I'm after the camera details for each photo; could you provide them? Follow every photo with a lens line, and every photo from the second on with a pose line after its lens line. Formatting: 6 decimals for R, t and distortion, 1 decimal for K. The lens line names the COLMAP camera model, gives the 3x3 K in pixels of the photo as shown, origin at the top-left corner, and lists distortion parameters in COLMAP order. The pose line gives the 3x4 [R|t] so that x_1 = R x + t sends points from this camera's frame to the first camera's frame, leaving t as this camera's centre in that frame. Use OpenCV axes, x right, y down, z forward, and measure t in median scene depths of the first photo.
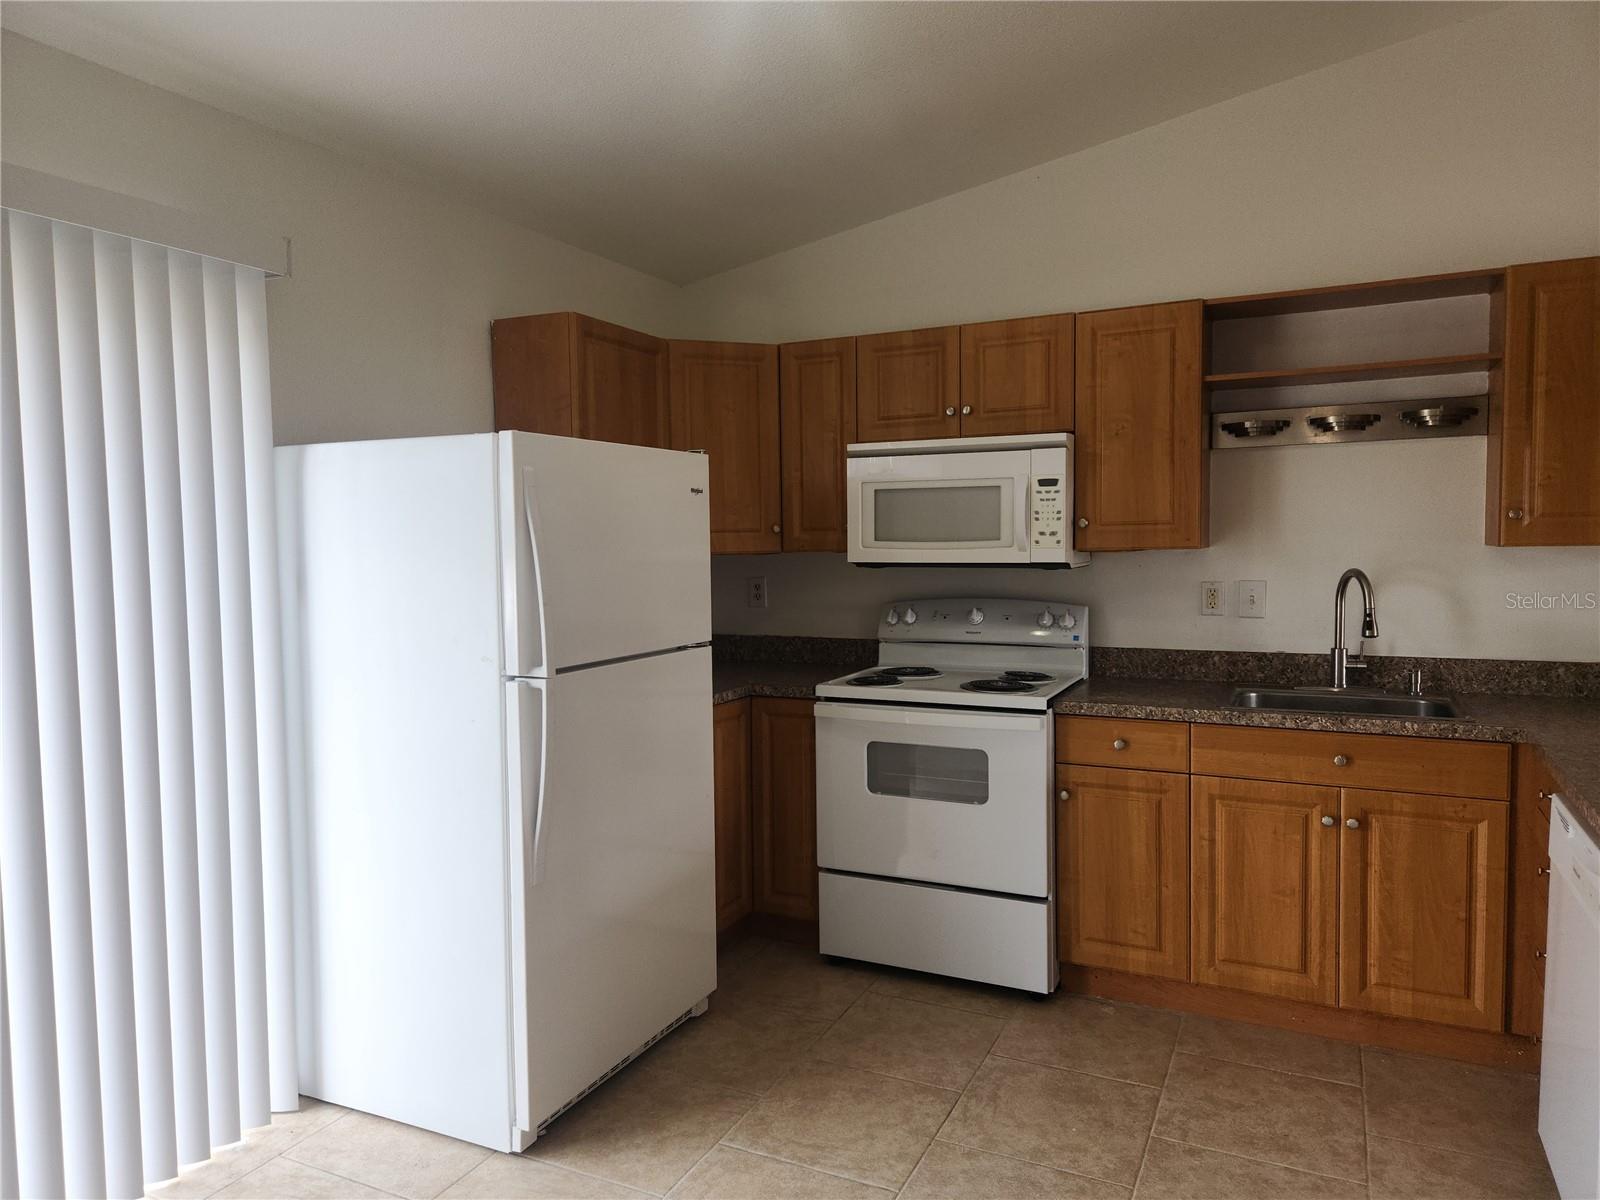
lens RADIAL K [[1070.2, 0, 800.0], [0, 1070.2, 600.0], [0, 0, 1]] dist [0.077165, -0.064642]
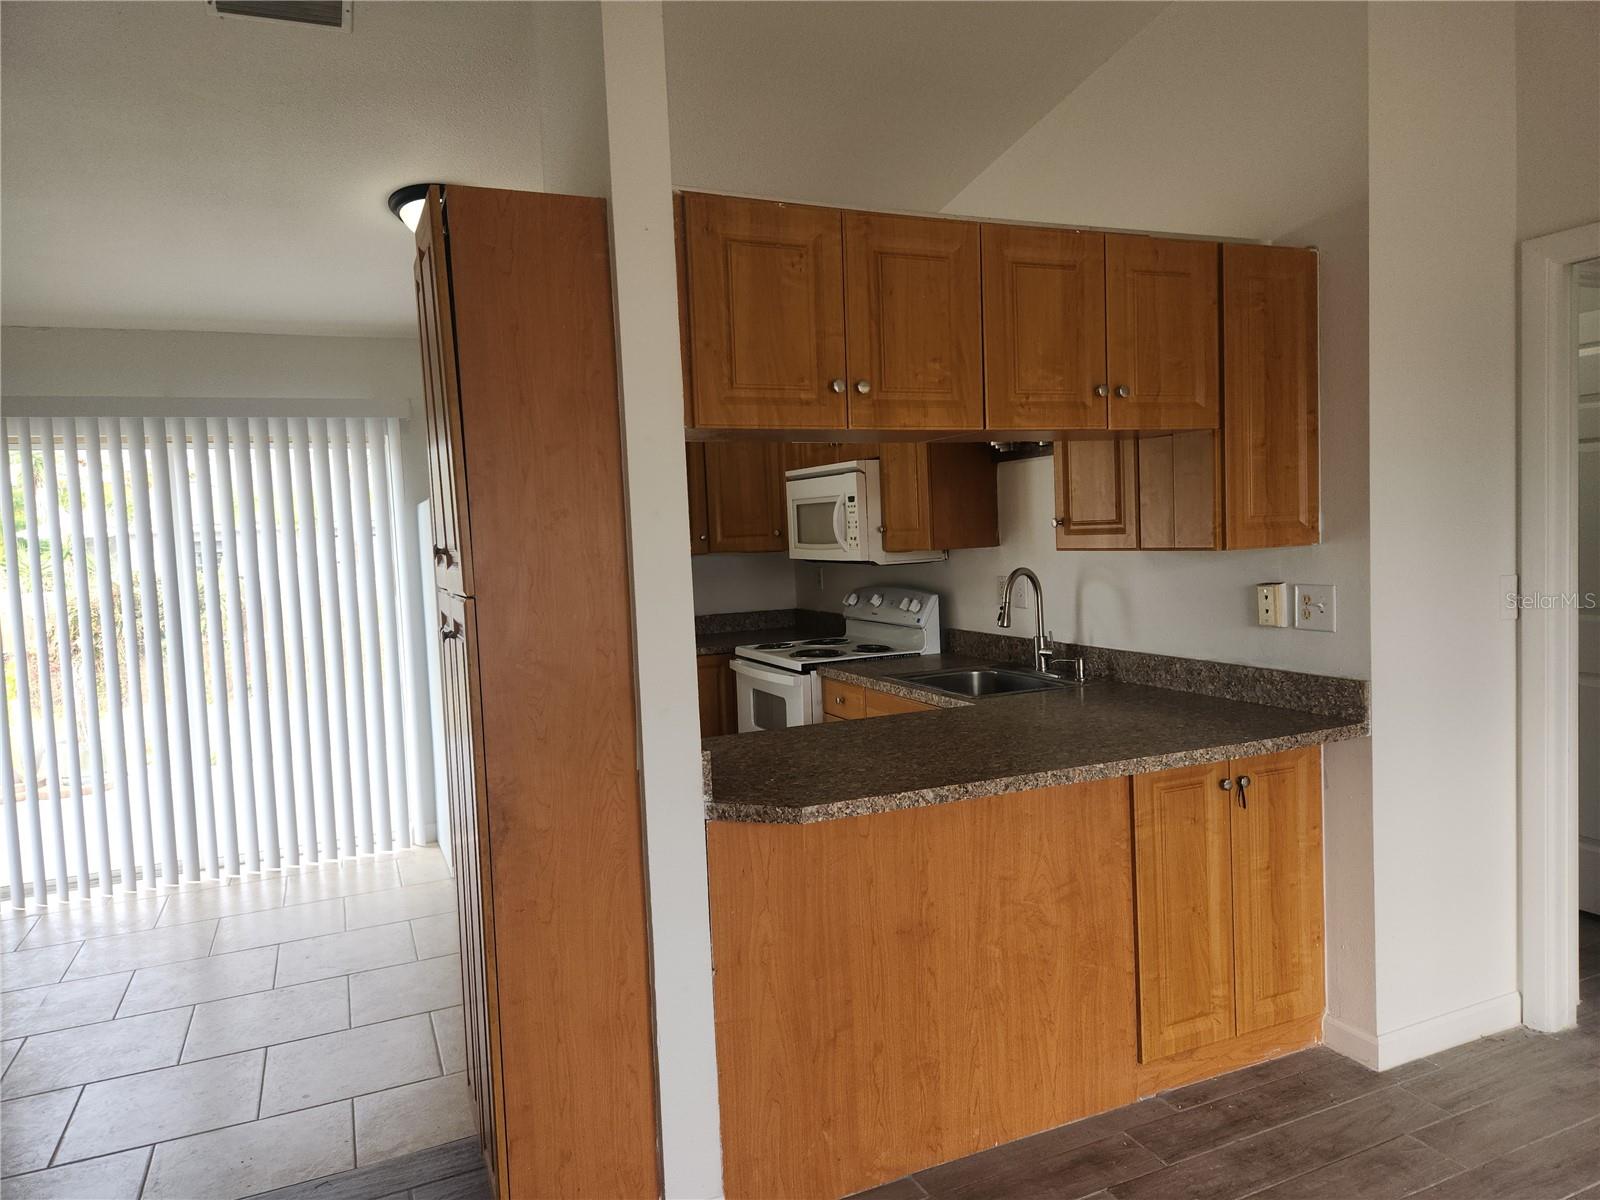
lens RADIAL K [[1070.2, 0, 800.0], [0, 1070.2, 600.0], [0, 0, 1]] dist [0.077165, -0.064642]
pose [[0.759796, 0.023950, -0.649721, 1.080316], [-0.004412, 0.999488, 0.031685, -0.029801], [0.650147, -0.021208, 0.759512, -0.025090]]
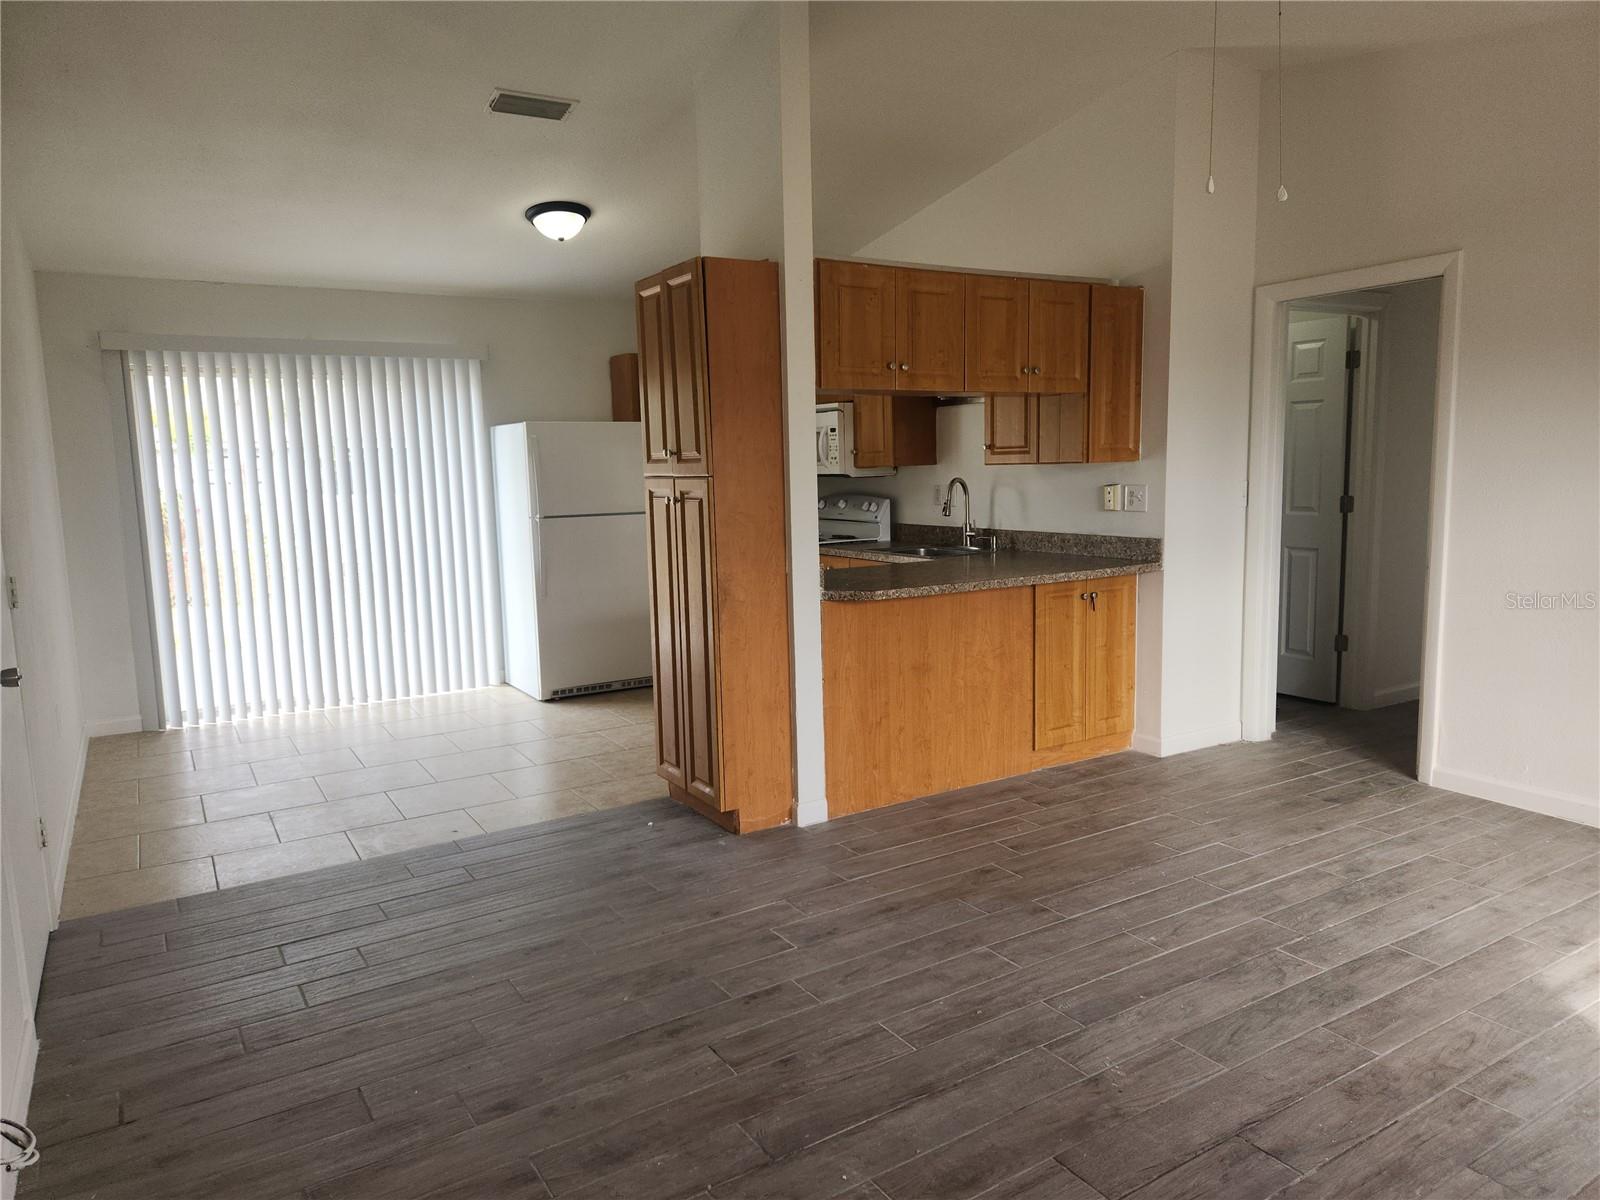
lens RADIAL K [[1071.5, 0, 794.9], [0, 1071.5, 602.3], [0, 0, 1]] dist [0.095157, -0.096954]
pose [[0.837033, 0.064725, -0.543310, 1.259397], [-0.017604, 0.995650, 0.091492, 0.017877], [0.546868, -0.067018, 0.834532, -0.624061]]
